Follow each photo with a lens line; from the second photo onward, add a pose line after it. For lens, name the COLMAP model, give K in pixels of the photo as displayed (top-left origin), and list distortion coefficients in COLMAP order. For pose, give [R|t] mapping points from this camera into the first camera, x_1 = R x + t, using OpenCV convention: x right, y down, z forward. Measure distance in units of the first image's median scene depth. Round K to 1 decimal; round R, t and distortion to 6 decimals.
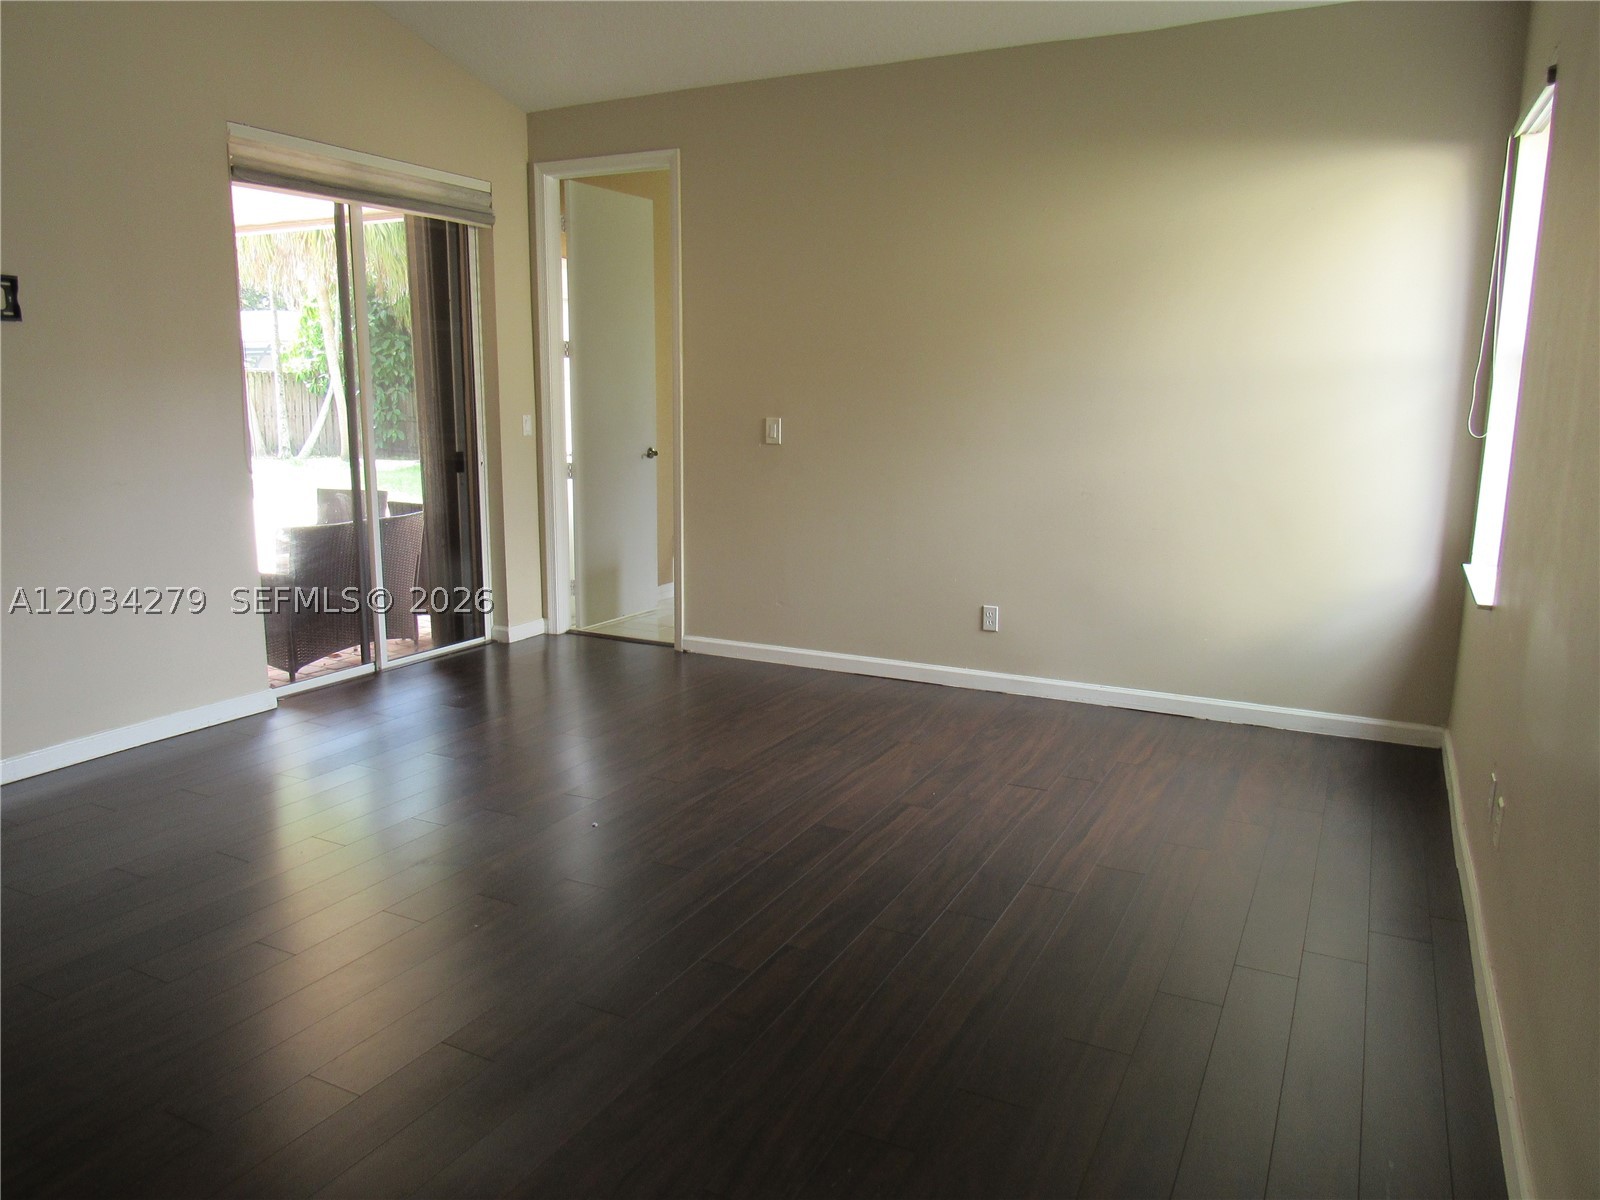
lens RADIAL K [[1113.6, 0, 800.0], [0, 1113.6, 600.0], [0, 0, 1]] dist [-0.047369, 0.005913]
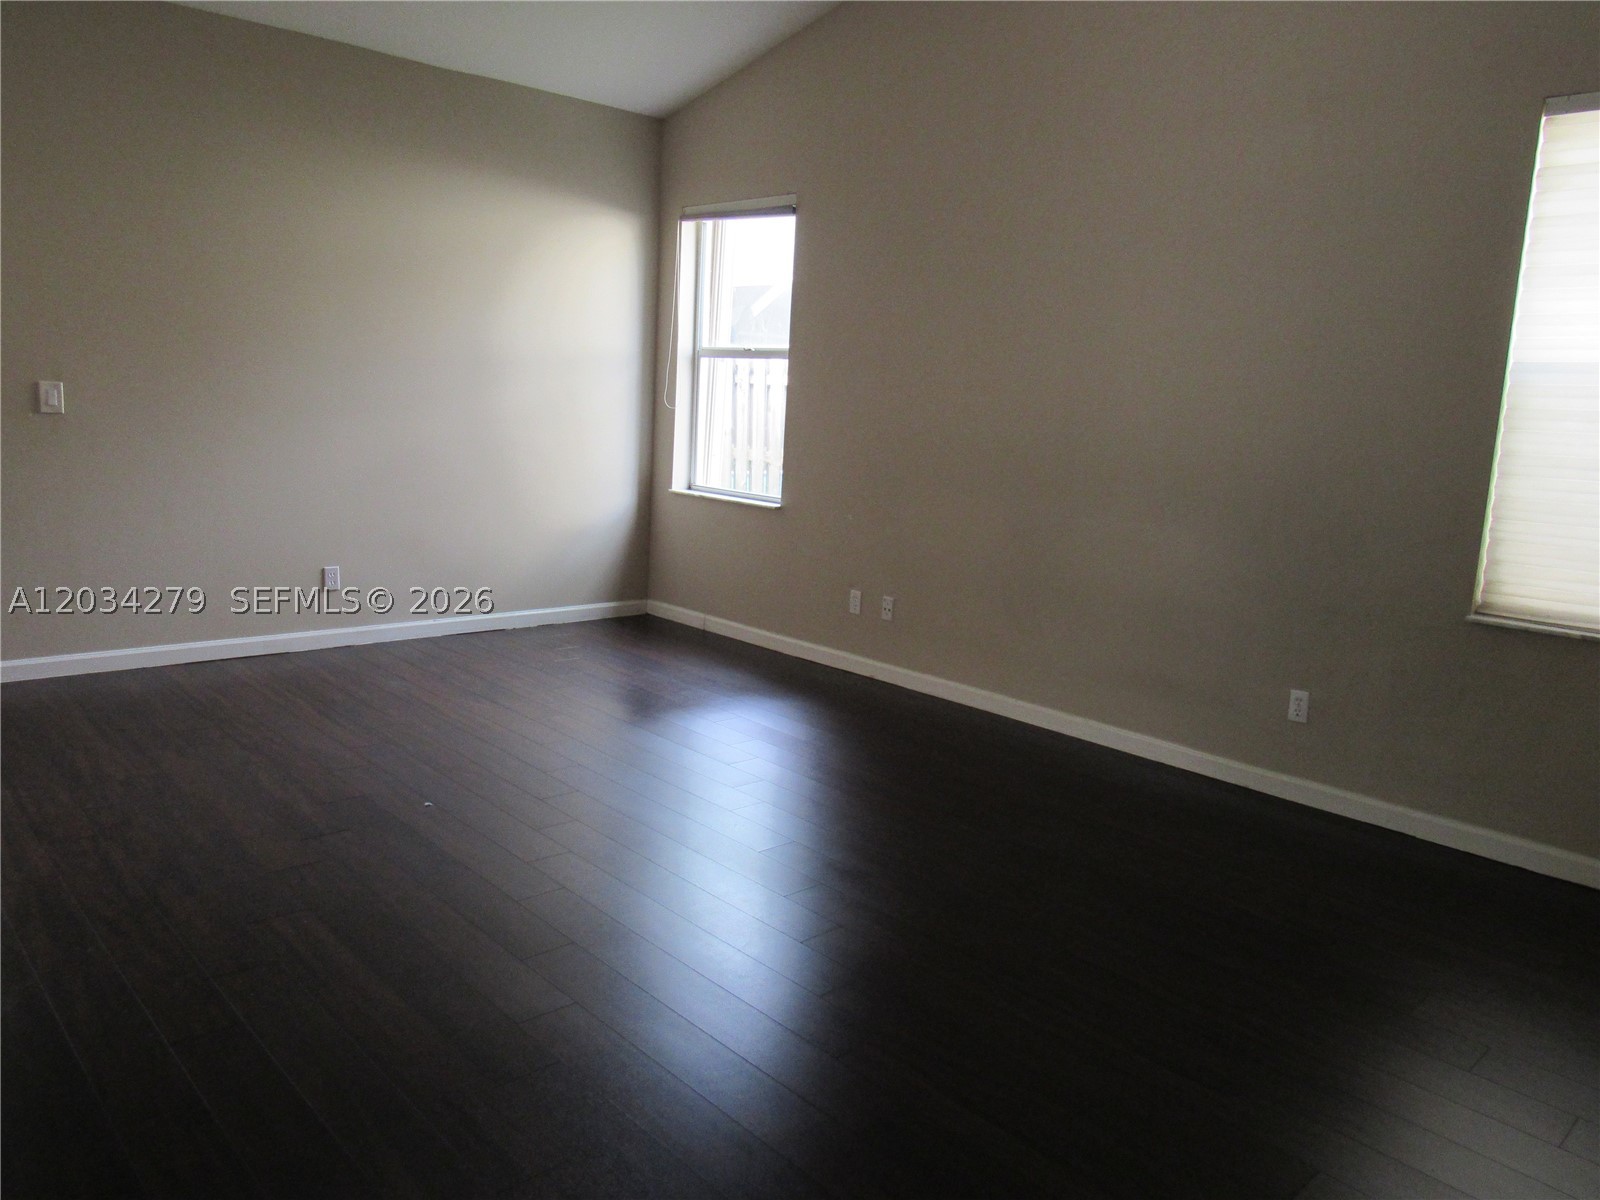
lens RADIAL K [[1113.6, 0, 800.0], [0, 1113.6, 600.0], [0, 0, 1]] dist [-0.047369, 0.005913]
pose [[0.350882, -0.155263, 0.923458, -0.602993], [0.126600, 0.984970, 0.117502, -0.028205], [-0.927822, 0.075680, 0.365265, 0.198132]]
